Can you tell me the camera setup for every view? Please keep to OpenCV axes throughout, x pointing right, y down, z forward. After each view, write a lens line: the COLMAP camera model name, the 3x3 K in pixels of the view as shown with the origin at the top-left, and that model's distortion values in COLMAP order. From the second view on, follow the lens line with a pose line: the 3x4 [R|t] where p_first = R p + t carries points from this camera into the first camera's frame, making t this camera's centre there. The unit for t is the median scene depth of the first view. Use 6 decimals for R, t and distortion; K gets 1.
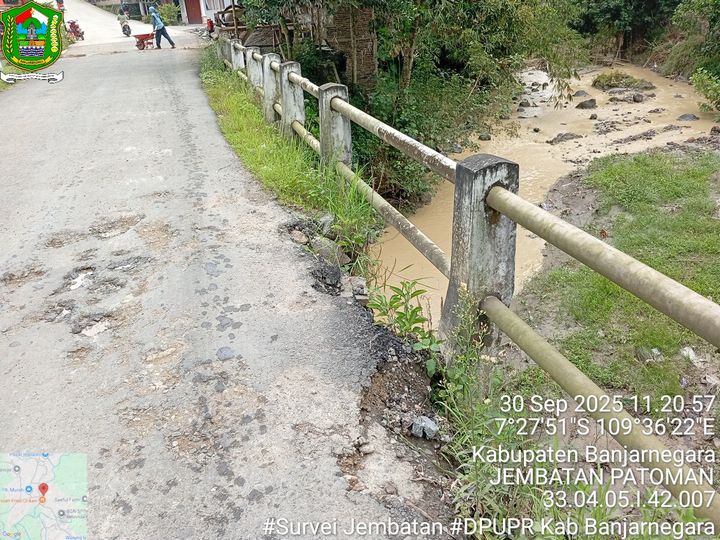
lens RADIAL K [[548.1, 0, 356.1], [0, 548.1, 265.9], [0, 0, 1]] dist [0.080828, -0.162294]
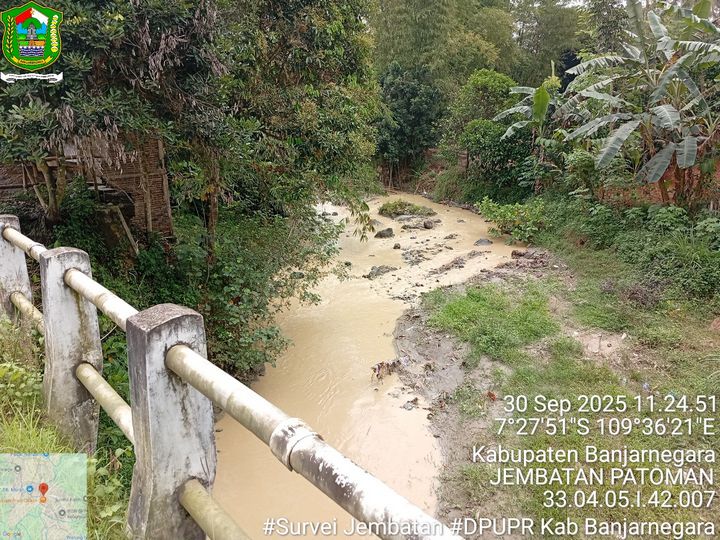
lens RADIAL K [[548.1, 0, 356.1], [0, 548.1, 265.9], [0, 0, 1]] dist [0.080828, -0.162294]
pose [[0.914708, -0.070925, 0.397842, -0.037419], [0.152442, 0.972305, -0.177155, -0.083562], [-0.374259, 0.222693, 0.900188, 0.174010]]
